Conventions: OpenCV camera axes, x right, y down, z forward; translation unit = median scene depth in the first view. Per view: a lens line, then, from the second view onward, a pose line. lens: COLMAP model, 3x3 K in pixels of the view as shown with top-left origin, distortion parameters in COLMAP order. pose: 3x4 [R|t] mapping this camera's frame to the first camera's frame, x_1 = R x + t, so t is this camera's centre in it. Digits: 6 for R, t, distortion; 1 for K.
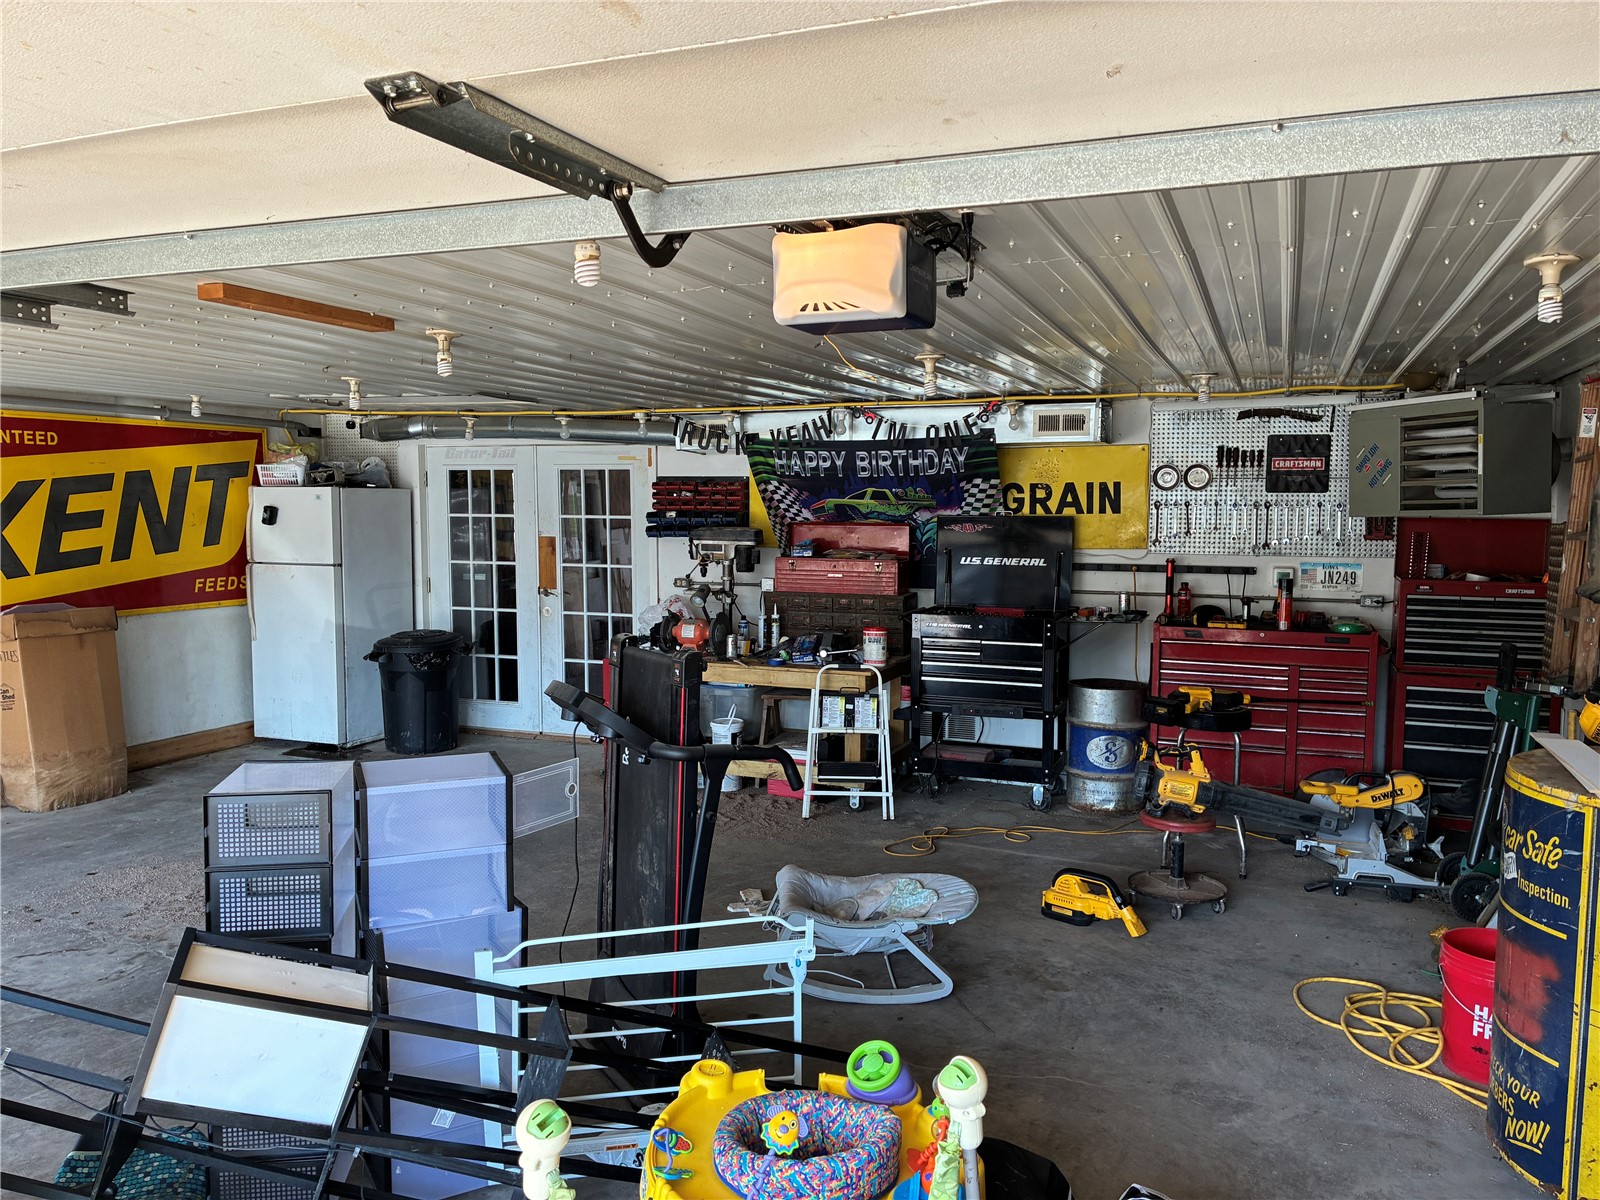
lens RADIAL K [[1203.5, 0, 800.0], [0, 1203.5, 600.0], [0, 0, 1]] dist [0.037771, -0.049702]
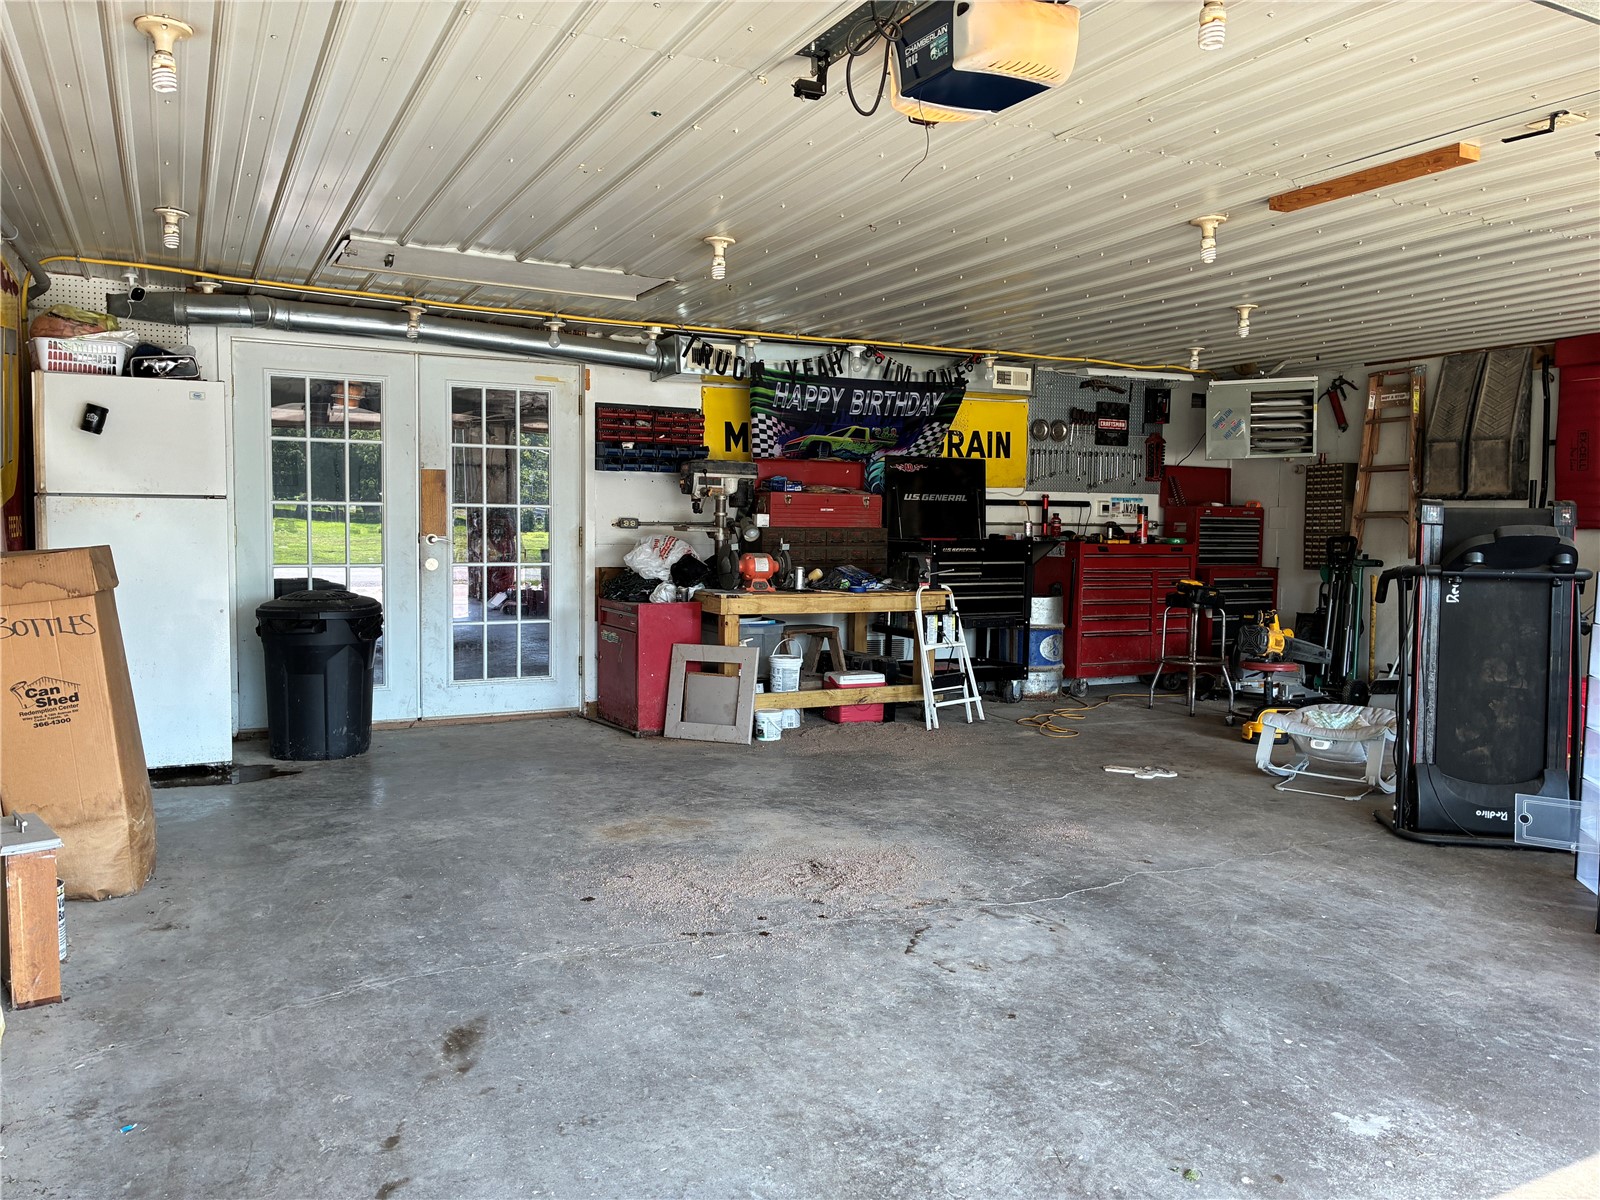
lens RADIAL K [[1203.5, 0, 800.0], [0, 1203.5, 600.0], [0, 0, 1]] dist [0.037771, -0.049702]
pose [[0.656637, -0.046667, 0.752762, -0.783661], [0.054318, 0.998418, 0.014514, 0.041684], [-0.752248, 0.031358, 0.658133, 0.353723]]
